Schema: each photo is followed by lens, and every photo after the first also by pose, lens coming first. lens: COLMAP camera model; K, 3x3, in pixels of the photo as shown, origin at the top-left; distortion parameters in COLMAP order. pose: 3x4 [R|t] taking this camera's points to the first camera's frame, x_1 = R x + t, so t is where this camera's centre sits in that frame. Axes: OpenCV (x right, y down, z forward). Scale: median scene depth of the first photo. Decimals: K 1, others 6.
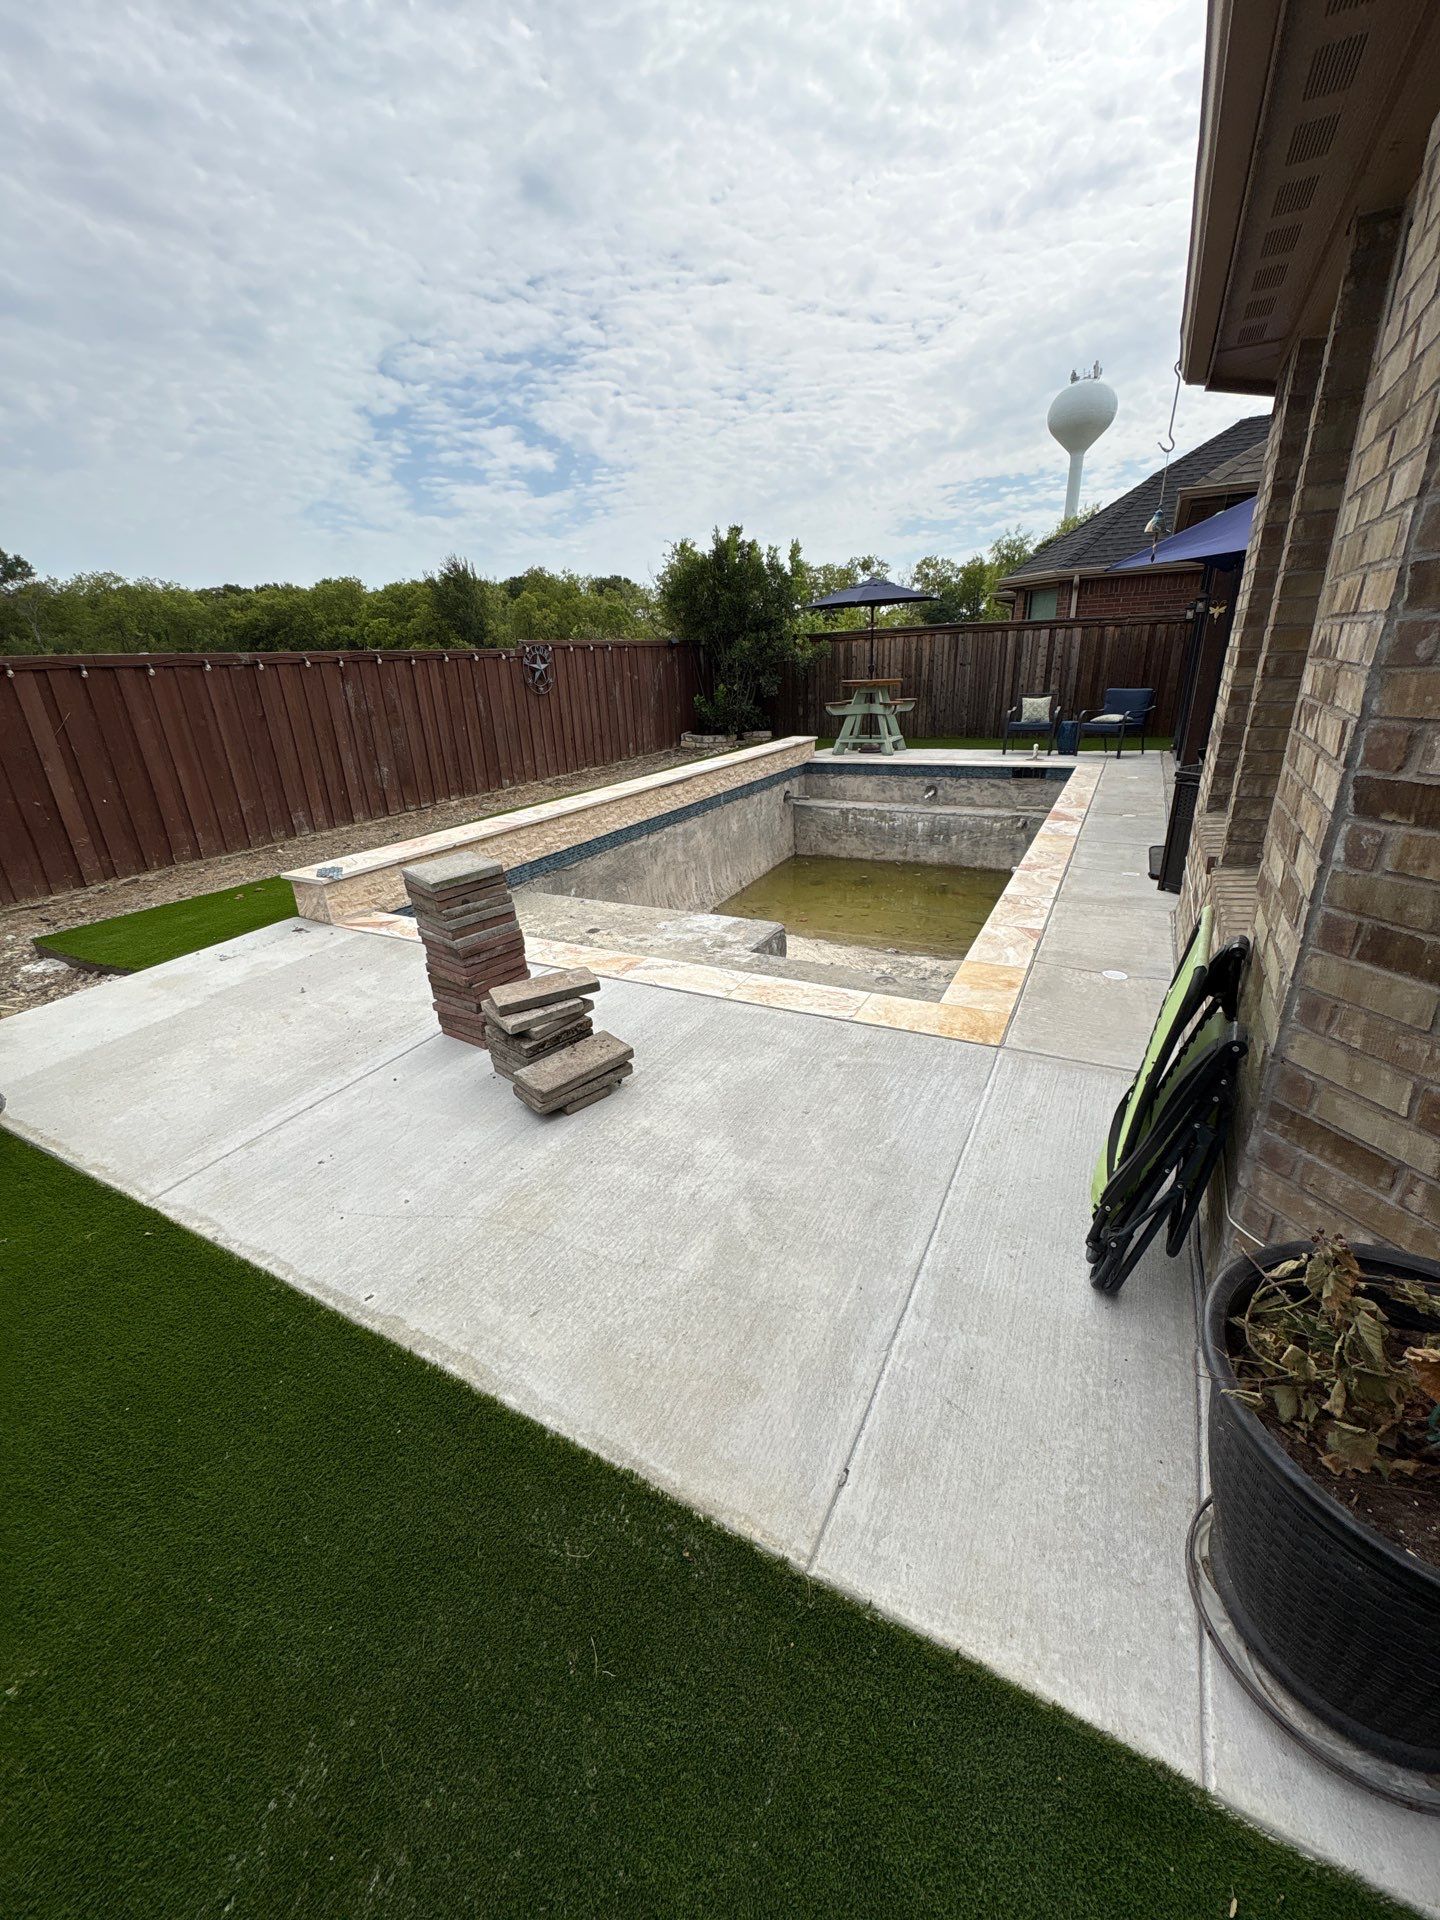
lens RADIAL K [[755.8, 0, 715.9], [0, 755.8, 944.2], [0, 0, 1]] dist [-0.002191, -0.000482]
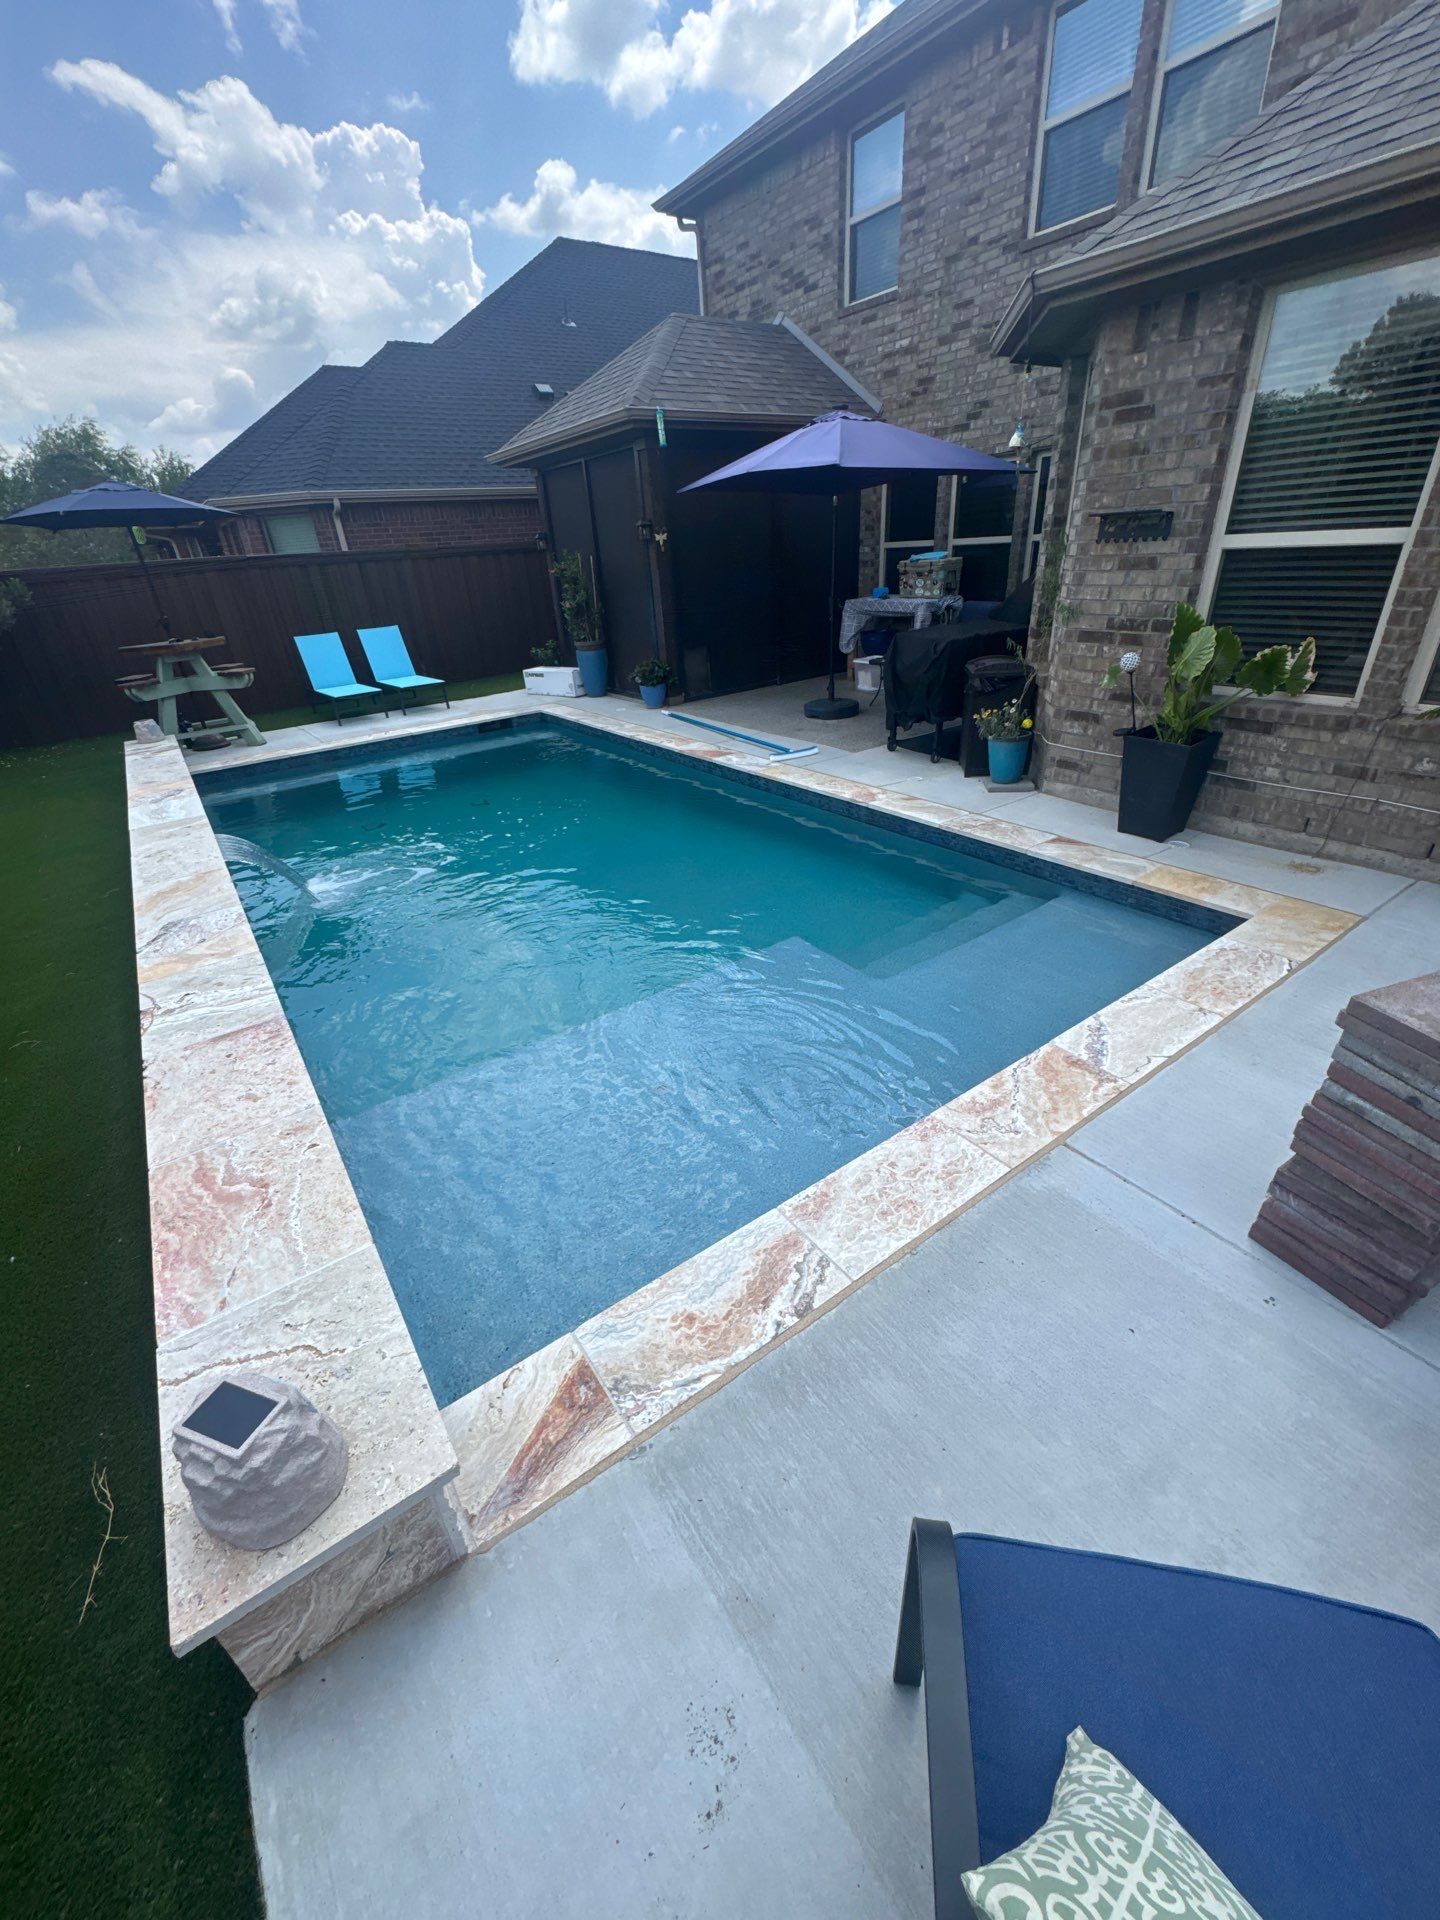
lens RADIAL K [[755.8, 0, 728.2], [0, 755.8, 957.0], [0, 0, 1]] dist [-0.002191, -0.000482]
pose [[0.458792, -0.411782, 0.787366, -0.173723], [0.352762, 0.897716, 0.263942, -0.079720], [-0.815517, 0.156658, 0.557126, 0.210656]]
